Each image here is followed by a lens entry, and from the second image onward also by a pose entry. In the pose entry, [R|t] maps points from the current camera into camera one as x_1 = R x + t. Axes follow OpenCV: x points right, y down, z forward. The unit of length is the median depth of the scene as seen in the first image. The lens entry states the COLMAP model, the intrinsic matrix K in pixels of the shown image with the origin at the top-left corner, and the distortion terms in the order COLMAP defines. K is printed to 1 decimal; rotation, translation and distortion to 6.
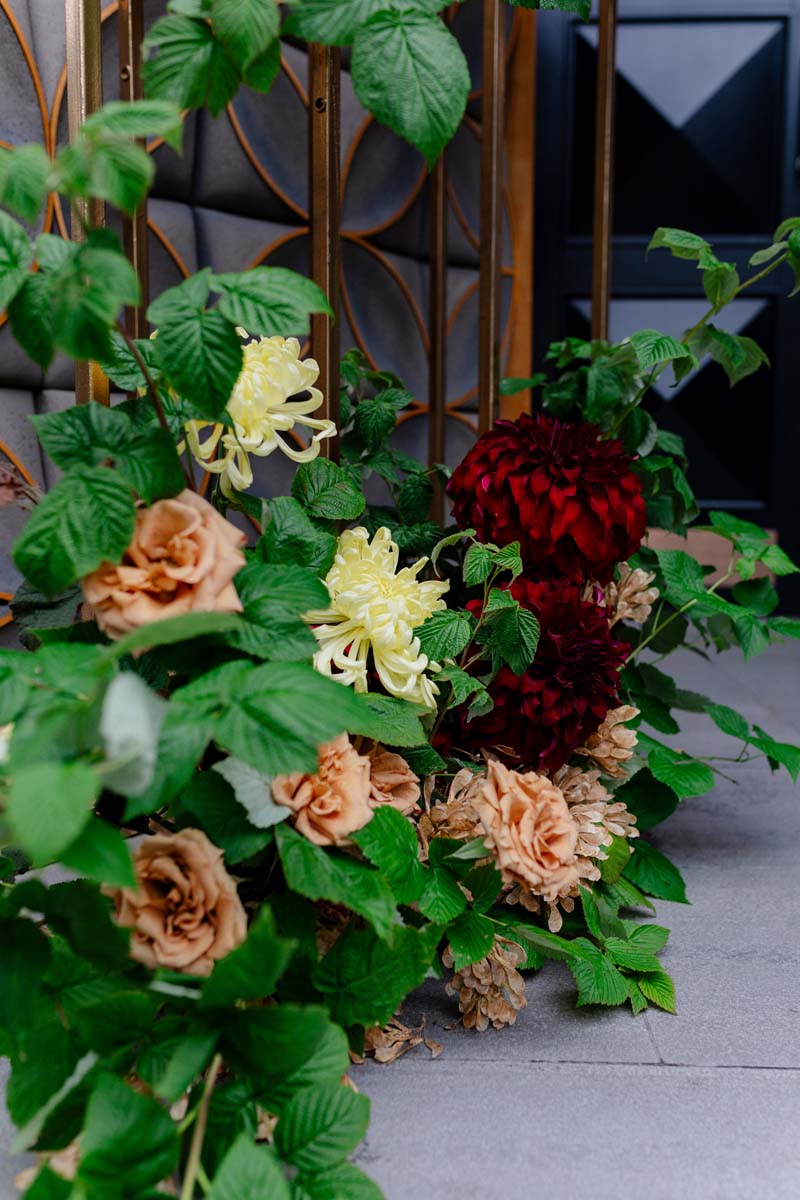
lens RADIAL K [[1144.0, 0, 400.0], [0, 1144.0, 600.0], [0, 0, 1]] dist [-0.001974, 0.002549]
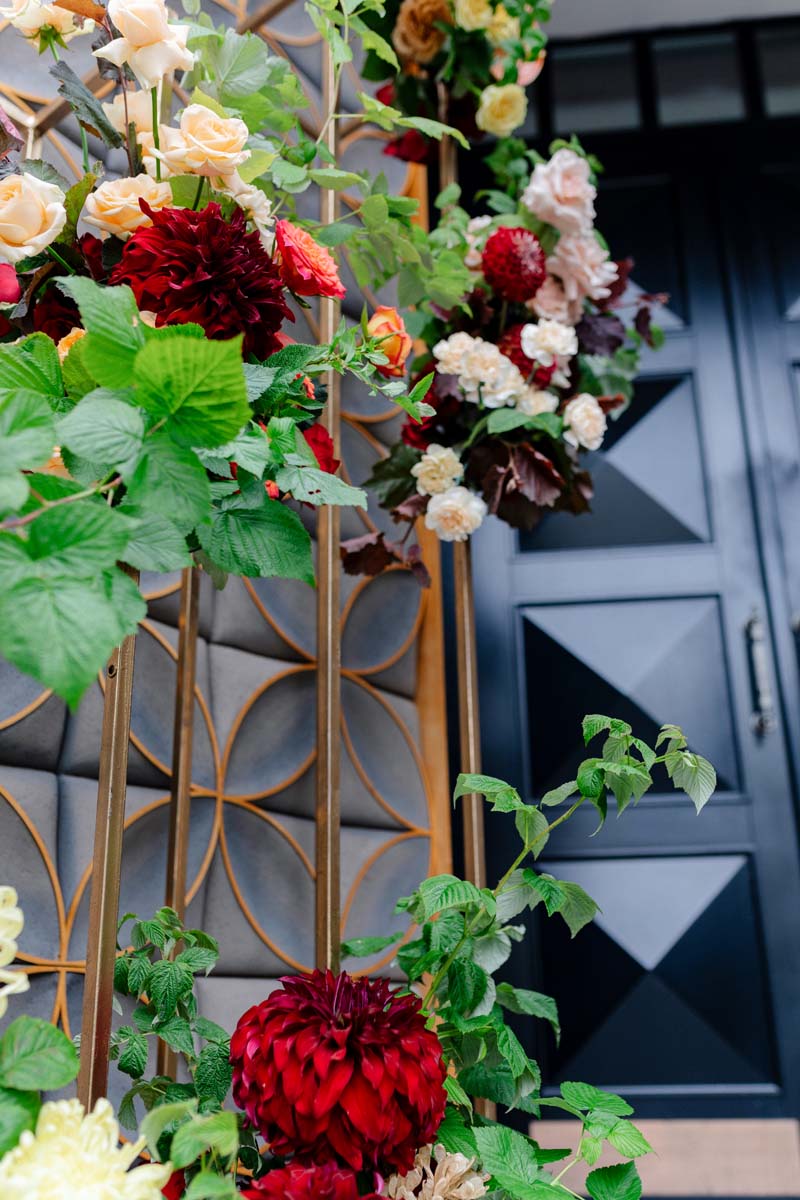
lens RADIAL K [[1199.6, 0, 400.0], [0, 1199.6, 600.0], [0, 0, 1]] dist [-0.002448, -0.002963]
pose [[0.998349, -0.039948, -0.041278, 0.244662], [0.016051, 0.883964, -0.467279, 0.028877], [0.055155, 0.465845, 0.883146, 0.010306]]
